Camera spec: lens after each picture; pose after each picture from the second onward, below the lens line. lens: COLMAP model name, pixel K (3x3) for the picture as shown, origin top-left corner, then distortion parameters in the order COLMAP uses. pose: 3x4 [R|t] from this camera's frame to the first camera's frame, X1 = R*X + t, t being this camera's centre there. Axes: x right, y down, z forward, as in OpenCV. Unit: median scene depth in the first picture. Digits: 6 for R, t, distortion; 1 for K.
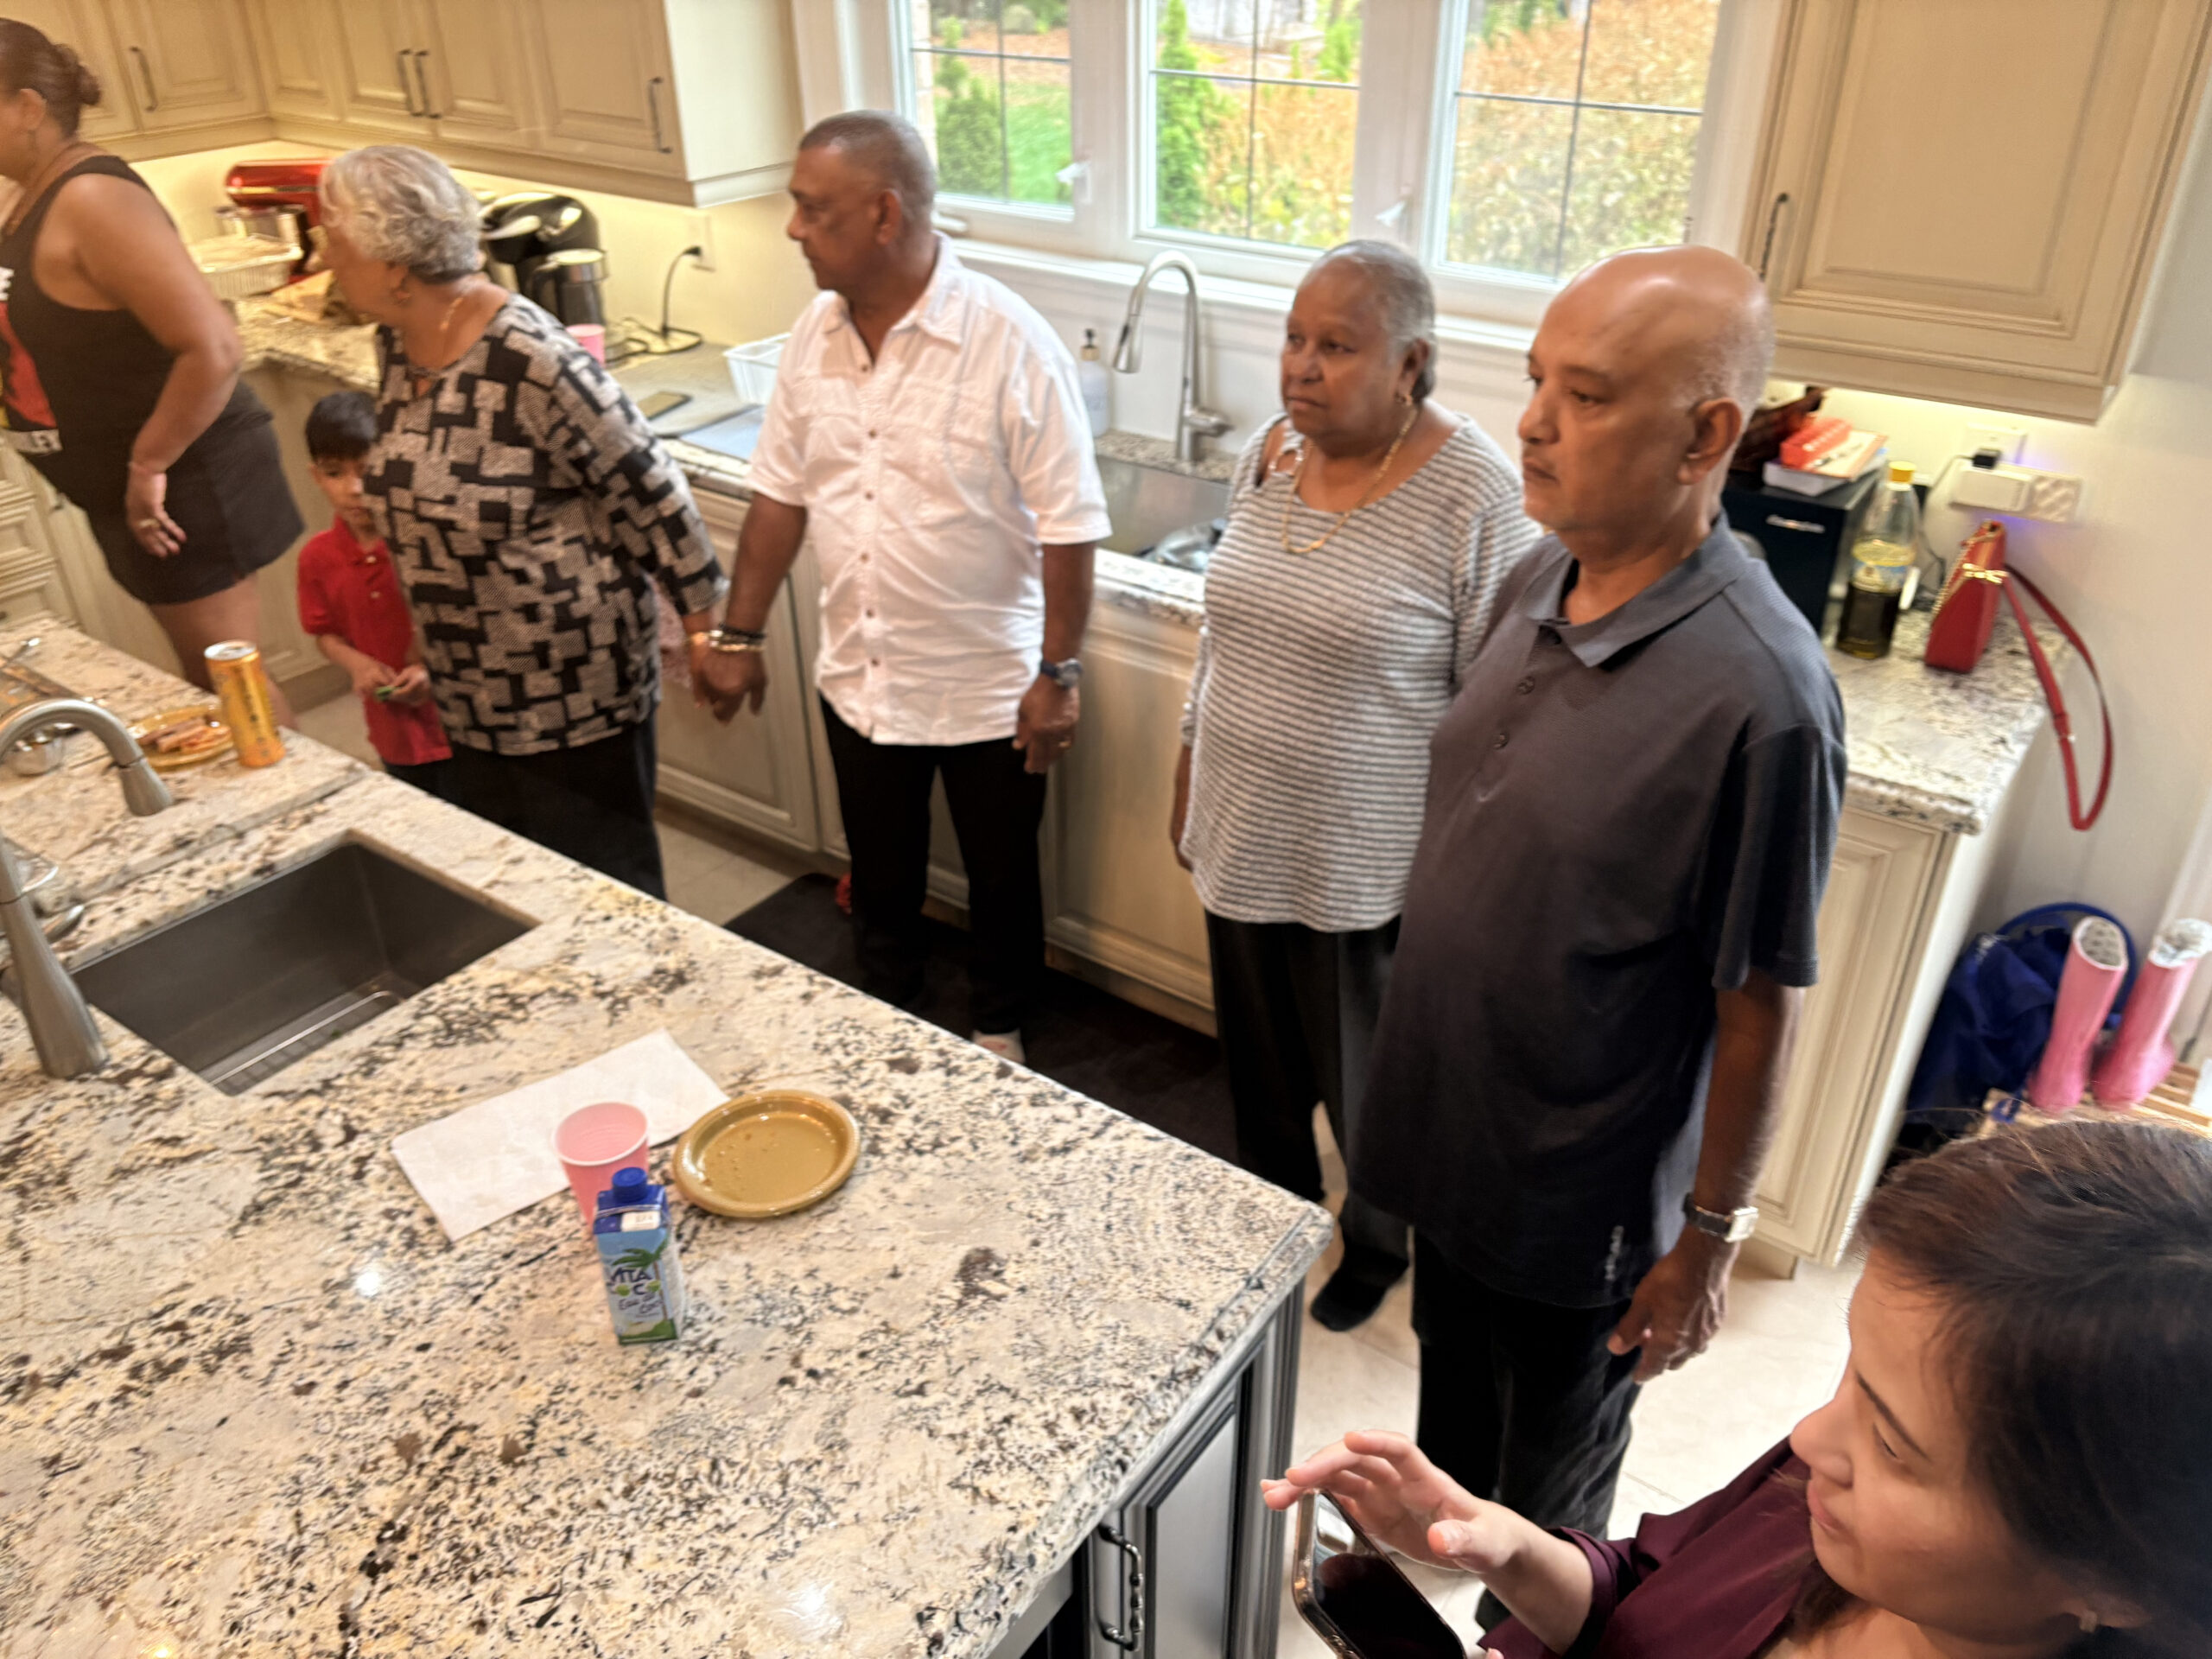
lens RADIAL K [[1708.9, 0, 1095.5], [0, 1708.9, 831.8], [0, 0, 1]] dist [0.060443, -0.066268]
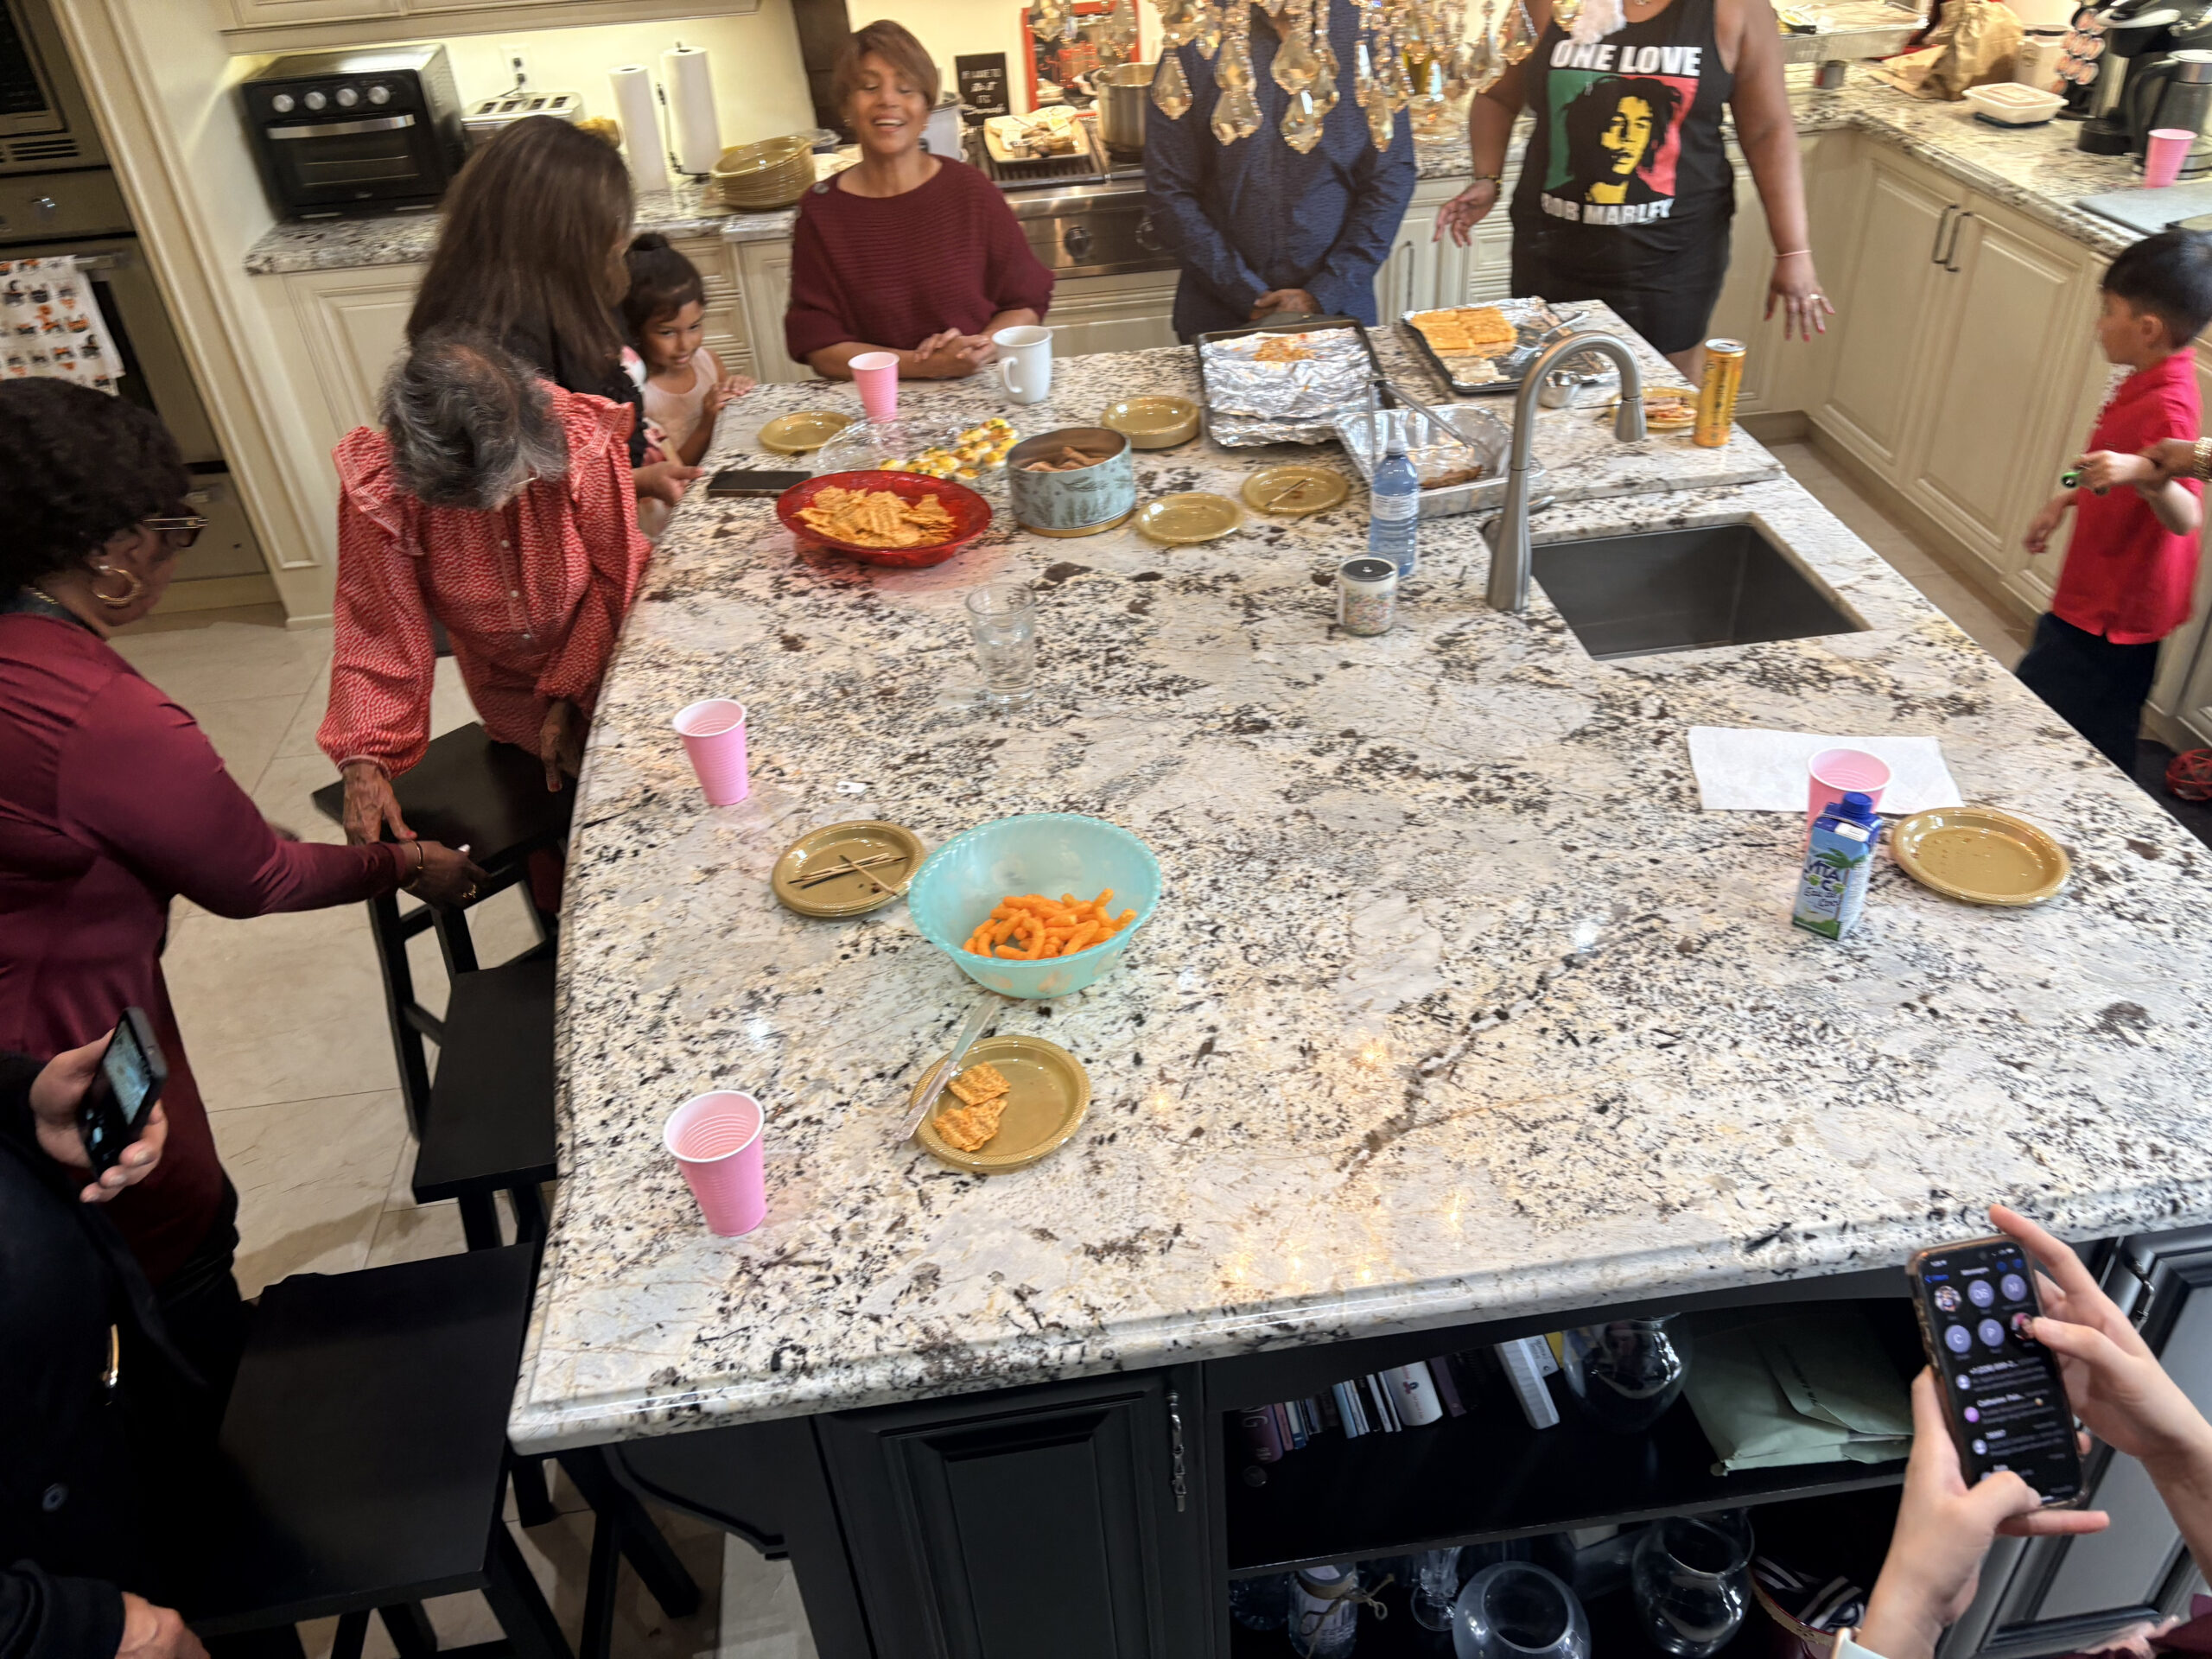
lens RADIAL K [[1708.9, 0, 1096.4], [0, 1708.9, 844.9], [0, 0, 1]] dist [0.060443, -0.066268]
pose [[0.678492, 0.399970, -0.616176, 0.096567], [-0.328976, 0.915407, 0.231958, 0.088867], [0.656828, 0.045326, 0.752677, -0.207693]]
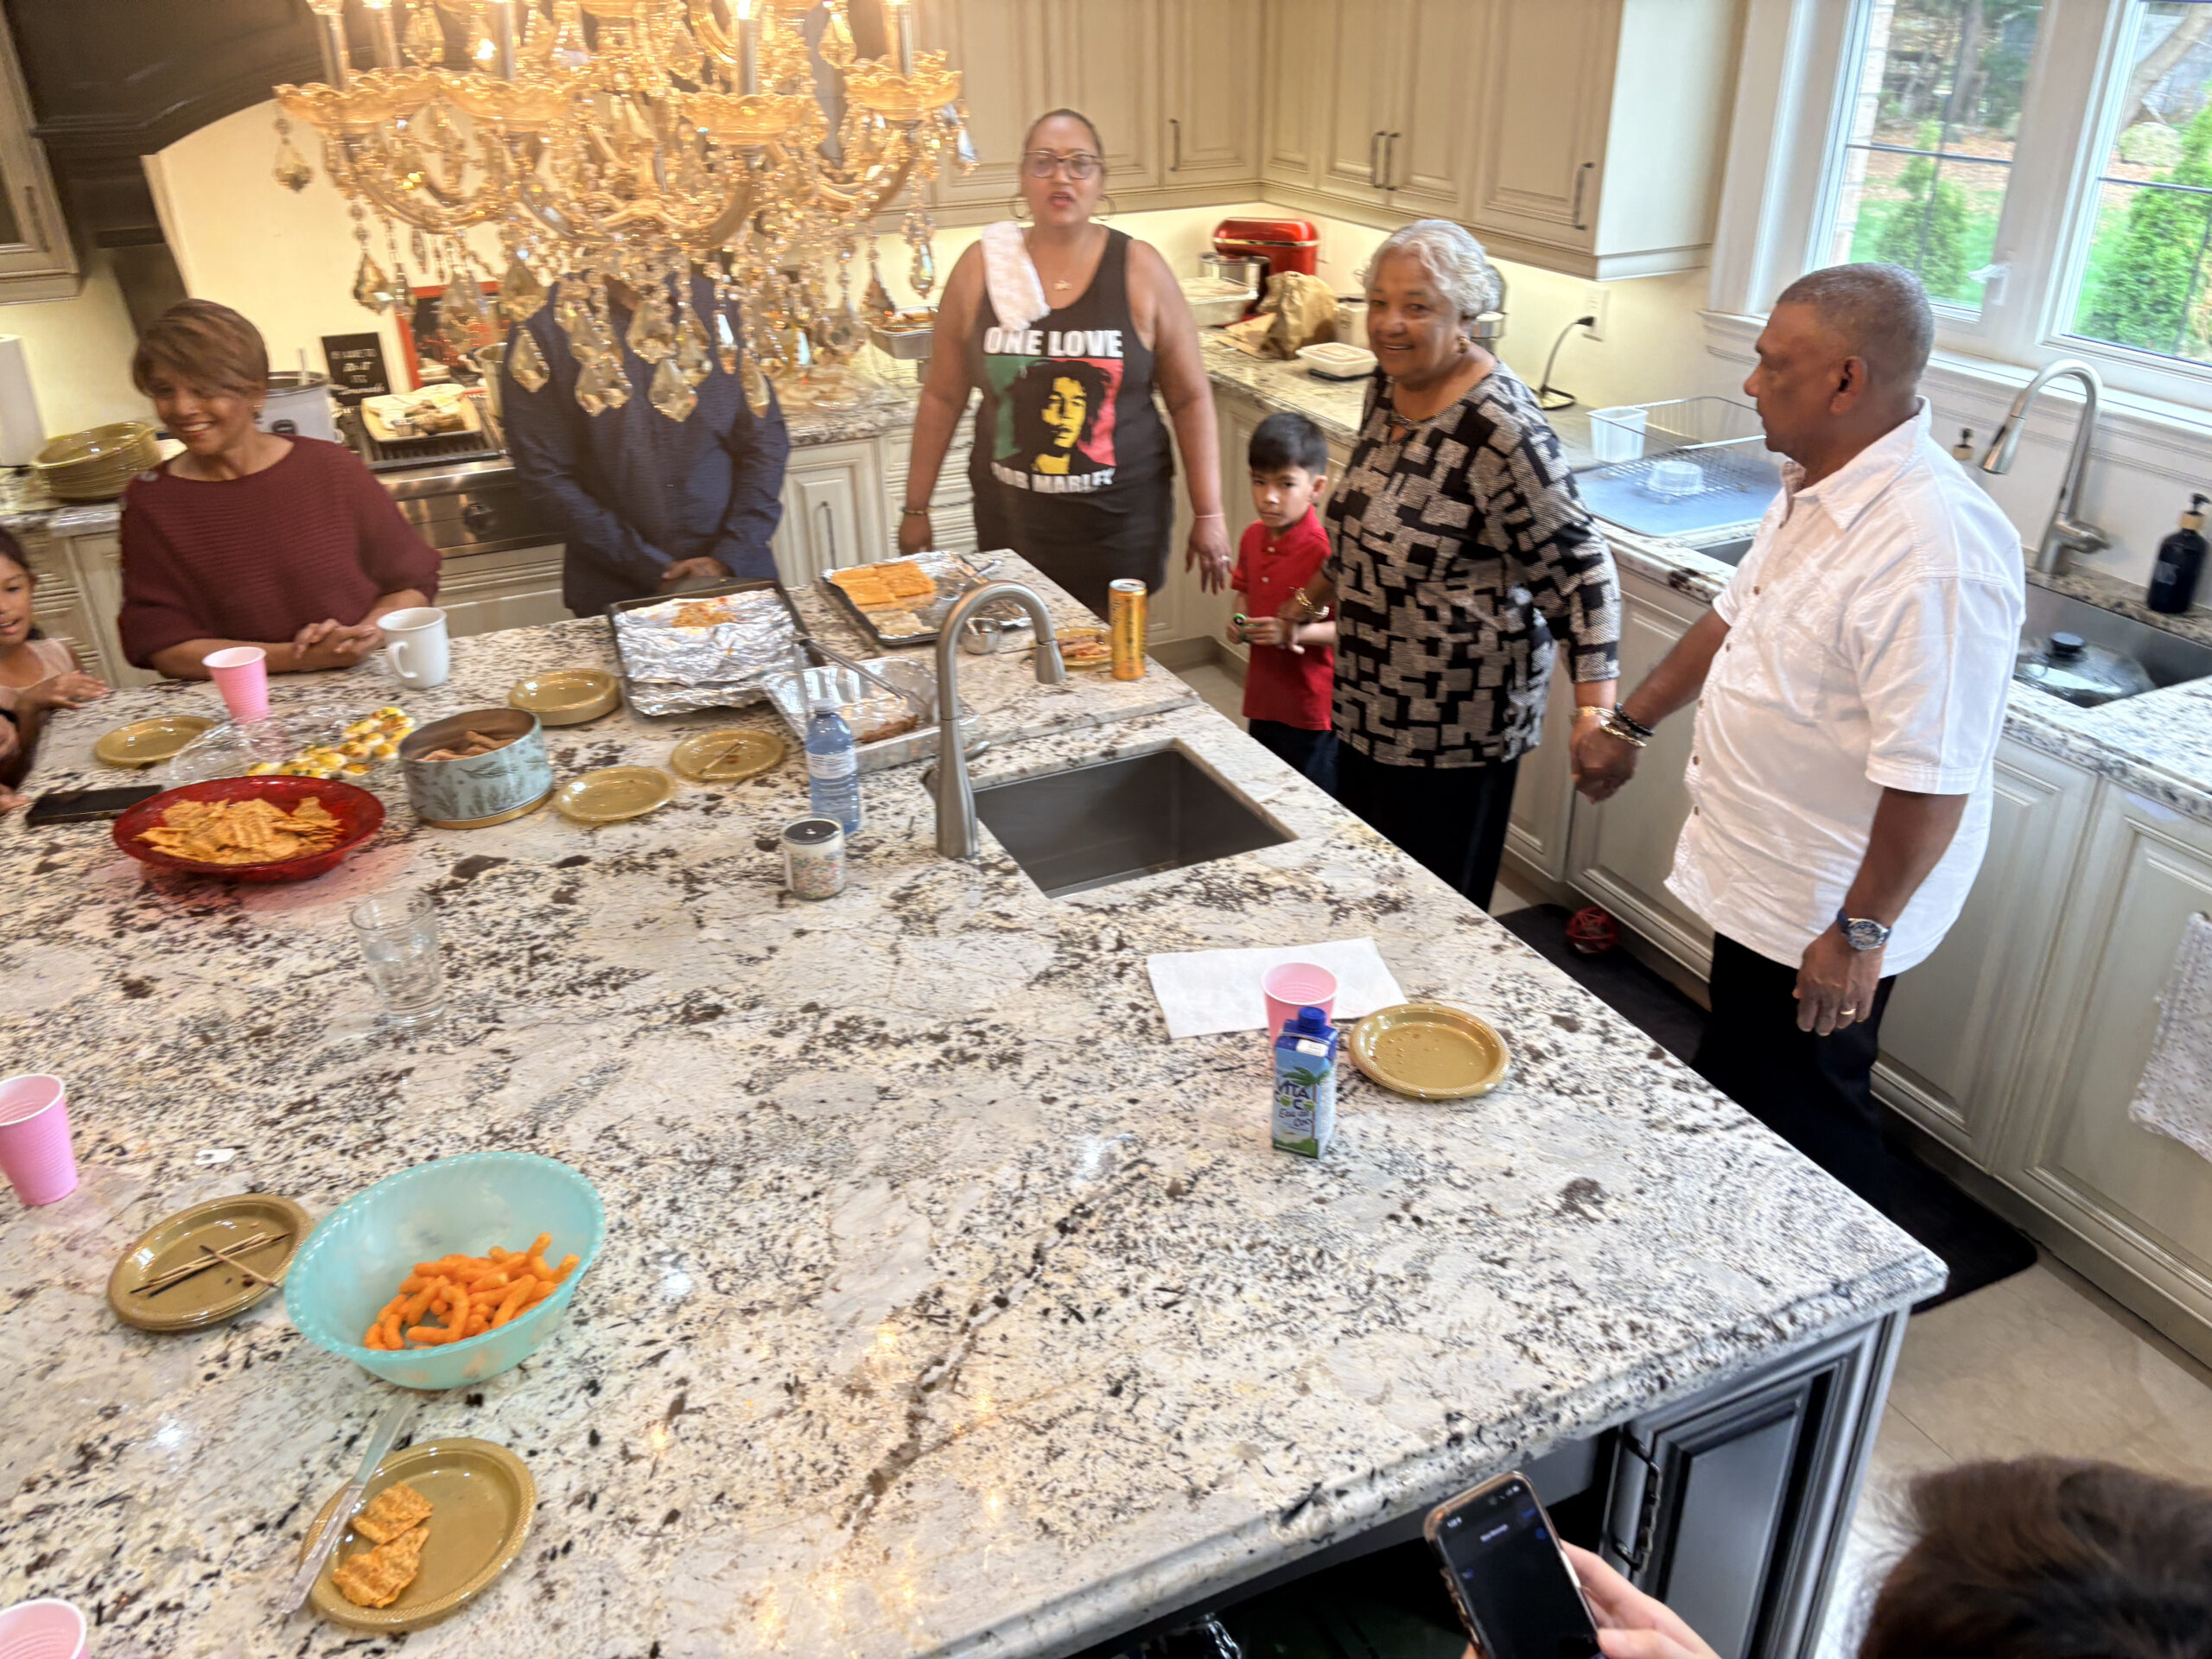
lens RADIAL K [[1708.9, 0, 1090.6], [0, 1708.9, 816.6], [0, 0, 1]] dist [0.060443, -0.066268]
pose [[0.871344, 0.218315, -0.439430, 0.072753], [-0.241754, 0.970334, 0.002703, 0.070175], [0.426984, 0.103879, 0.898273, -0.137177]]
